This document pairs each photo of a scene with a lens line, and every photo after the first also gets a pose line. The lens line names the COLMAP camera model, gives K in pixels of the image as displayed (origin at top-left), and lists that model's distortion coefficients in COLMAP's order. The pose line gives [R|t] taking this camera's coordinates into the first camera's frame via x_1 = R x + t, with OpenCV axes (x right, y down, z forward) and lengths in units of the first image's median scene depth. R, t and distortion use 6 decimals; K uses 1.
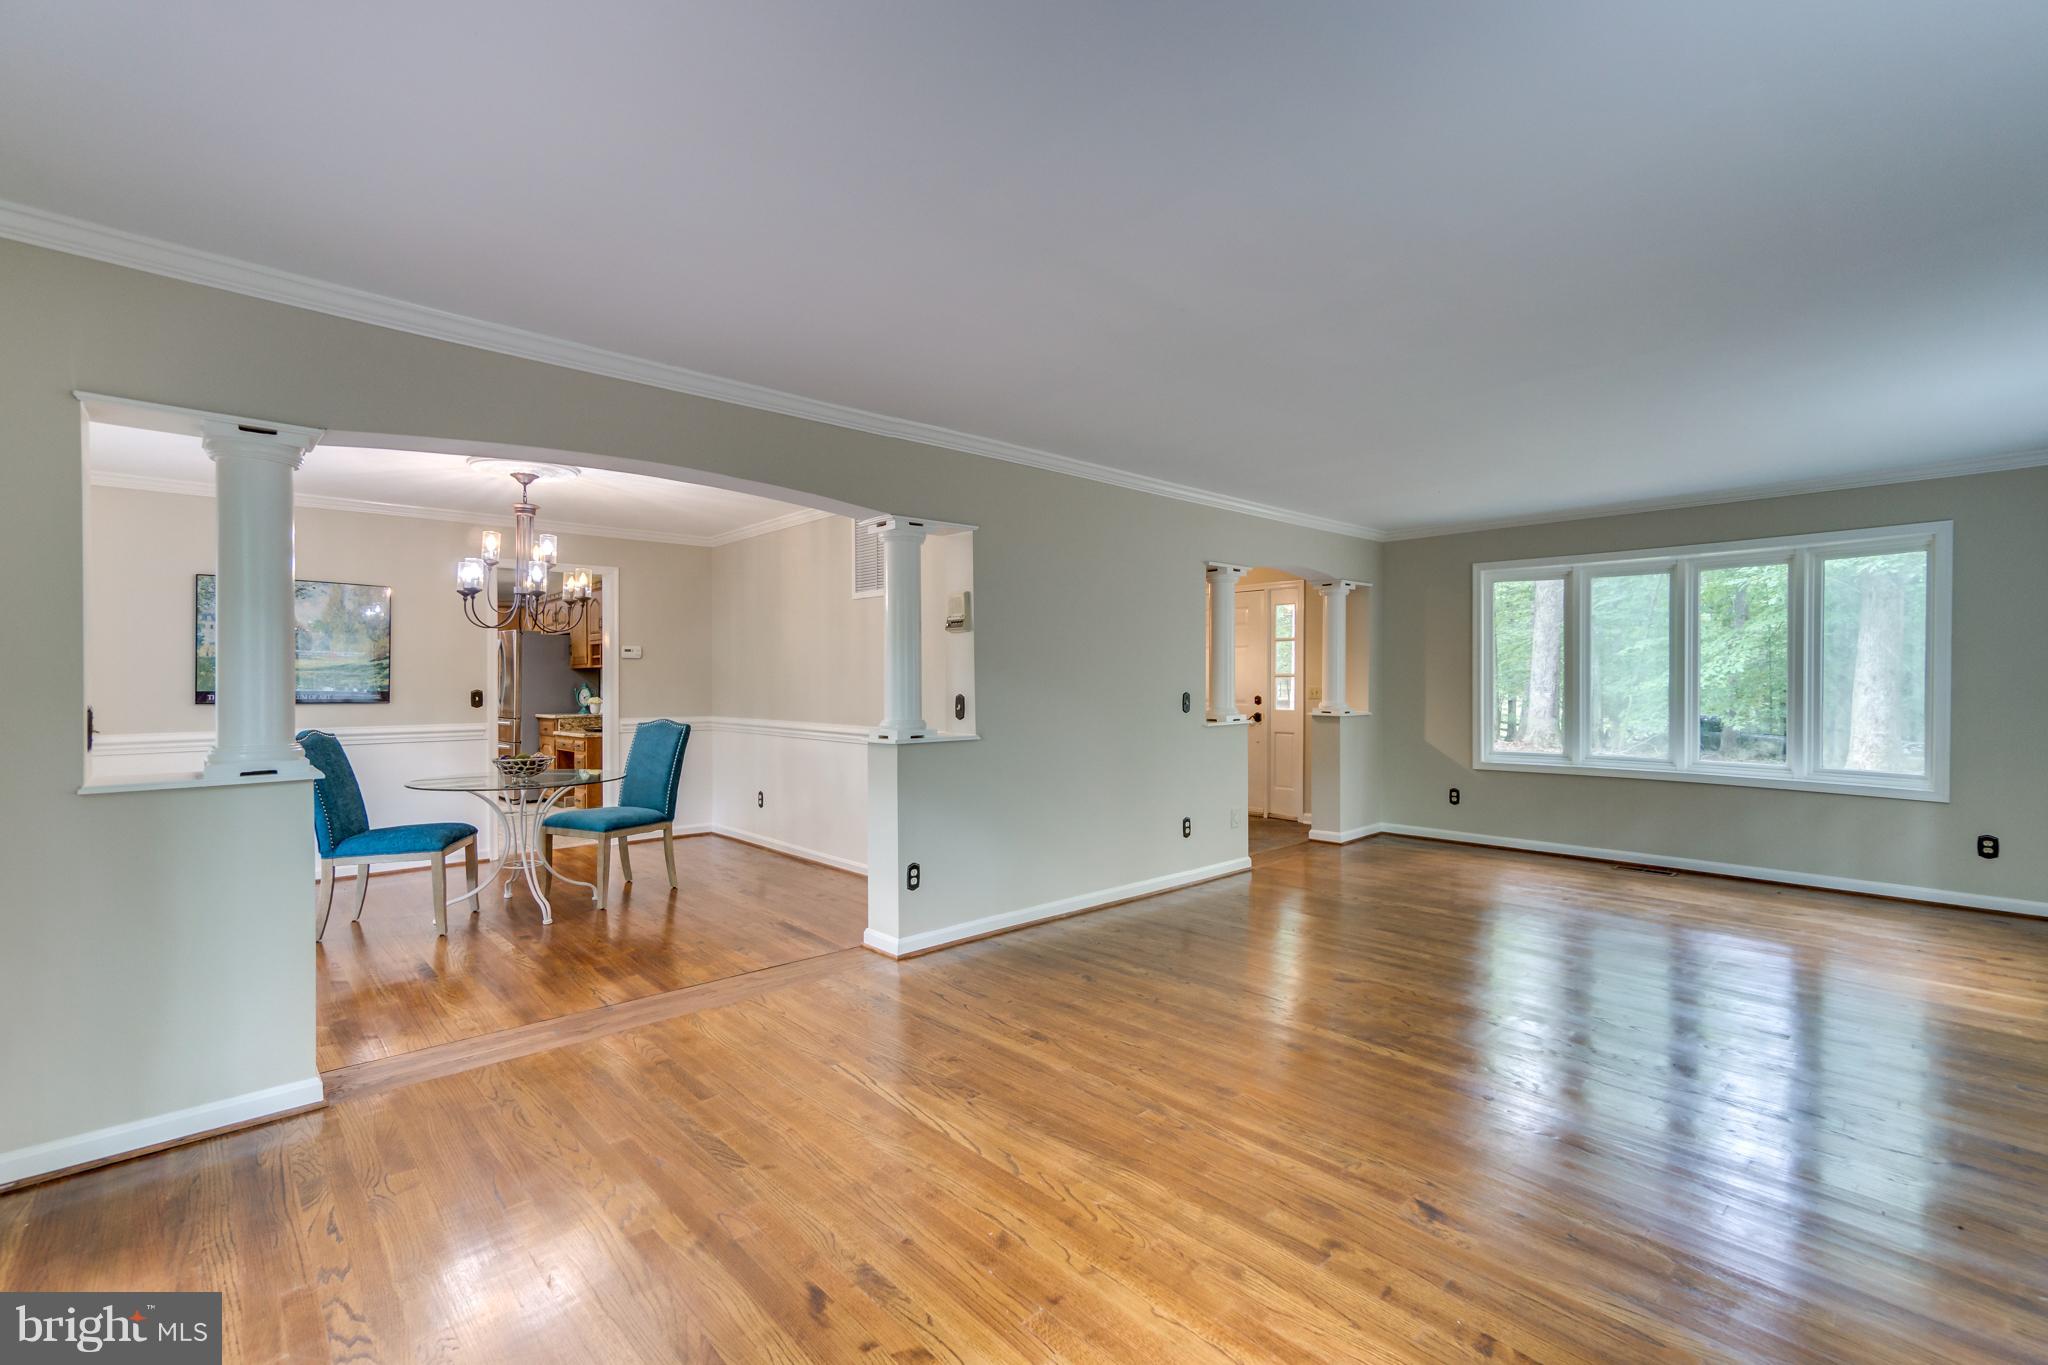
lens RADIAL K [[877.7, 0, 1007.8], [0, 877.7, 679.4], [0, 0, 1]] dist [-0.002752, 0.007020]
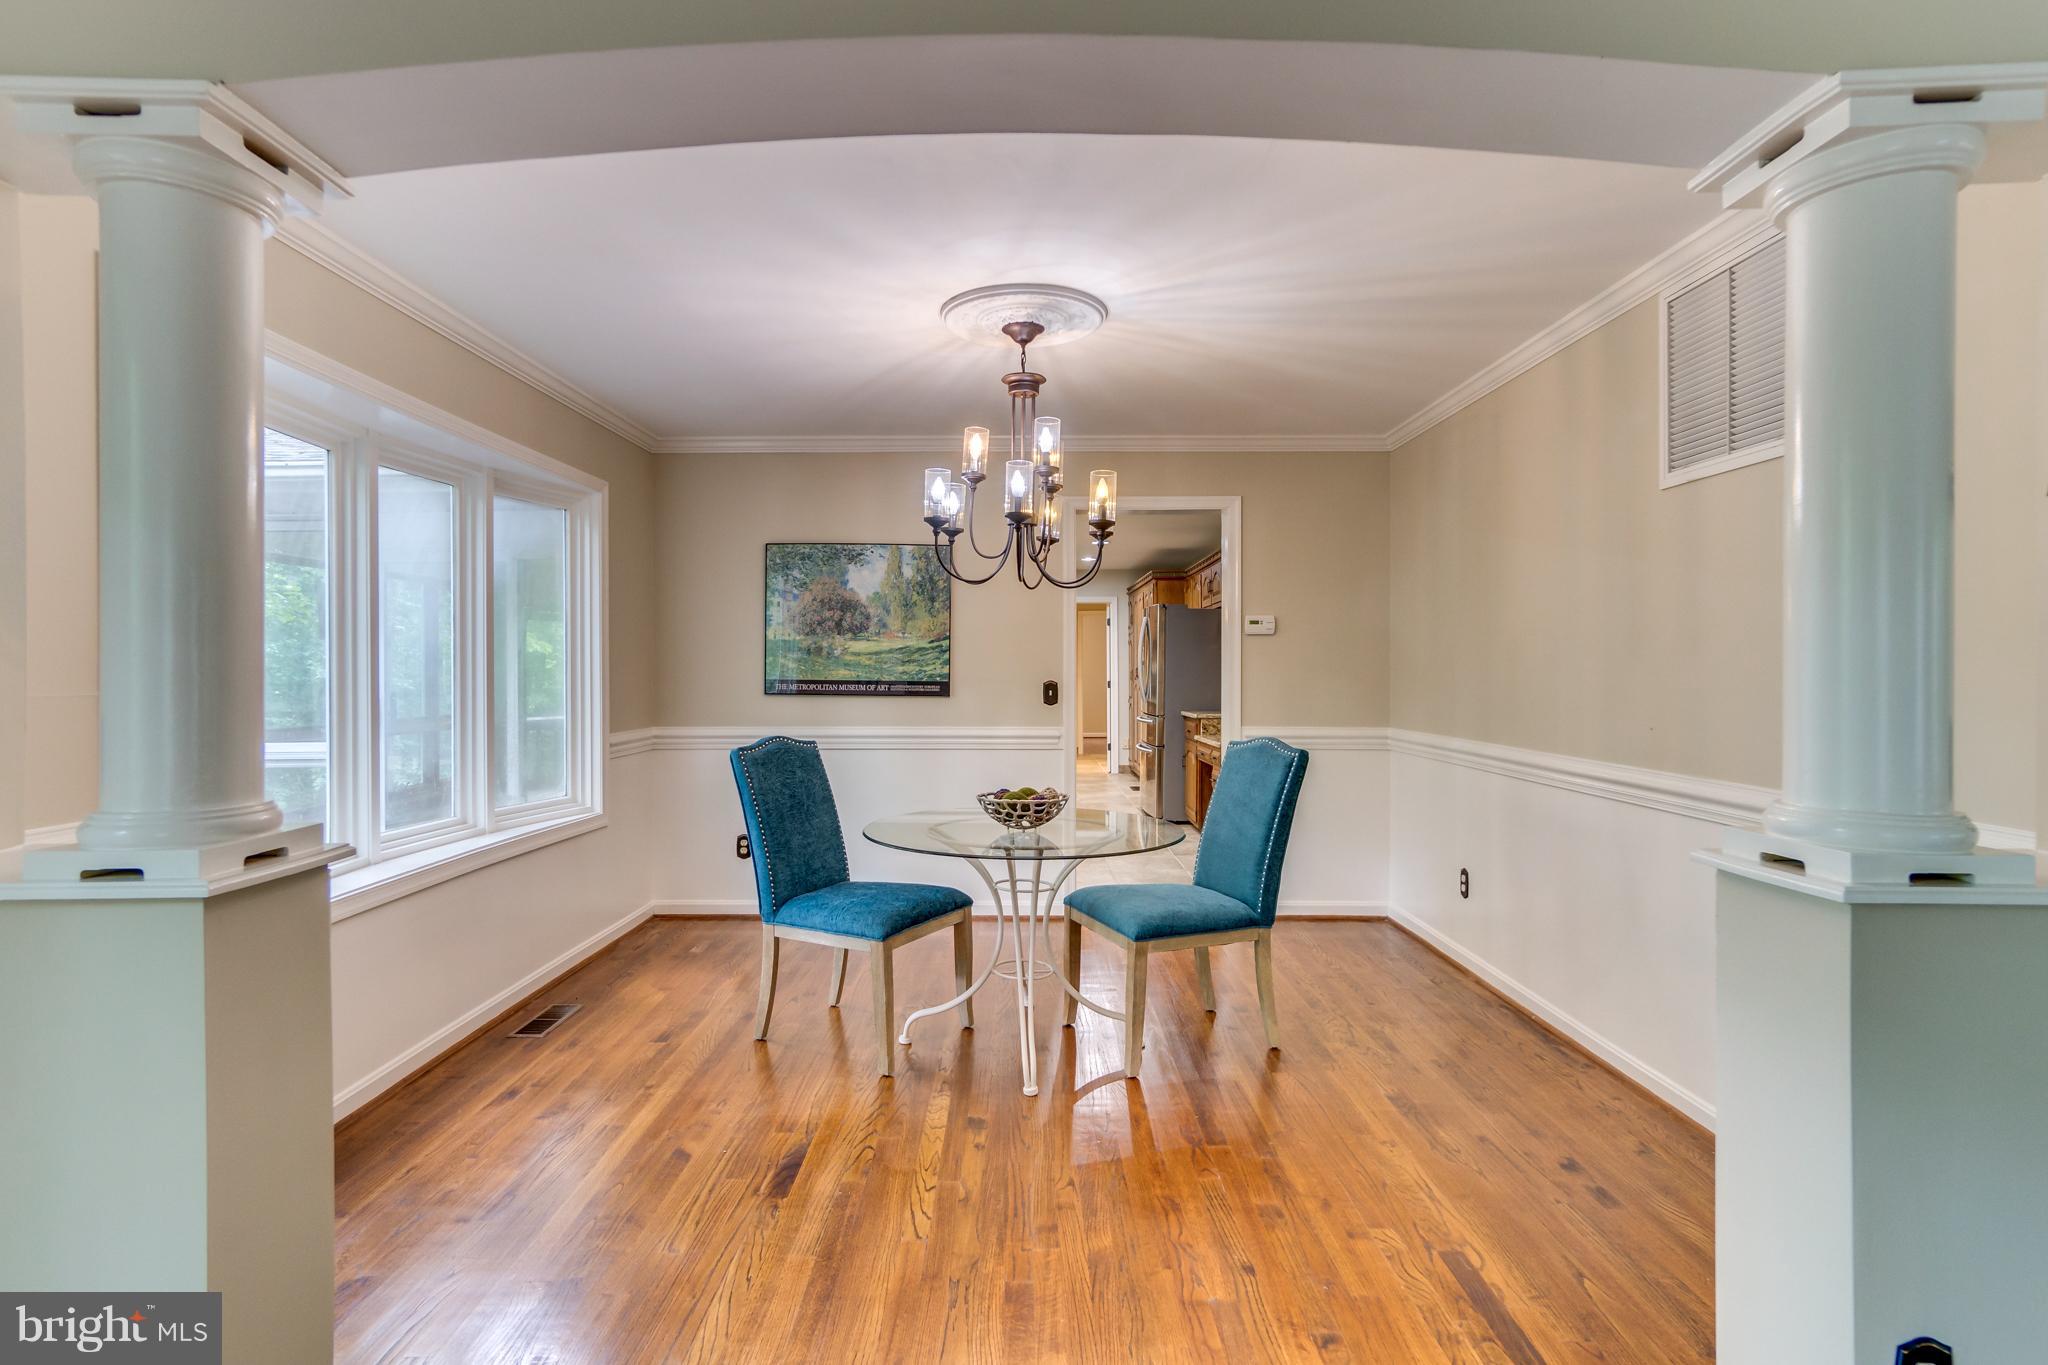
lens RADIAL K [[987.6, 0, 1016.4], [0, 987.6, 674.2], [0, 0, 1]] dist [-0.021874, 0.018431]
pose [[0.730193, 0.007247, -0.683202, -0.078651], [-0.002168, 0.999963, 0.008290, -0.000245], [0.683237, -0.004572, 0.730182, 0.437675]]
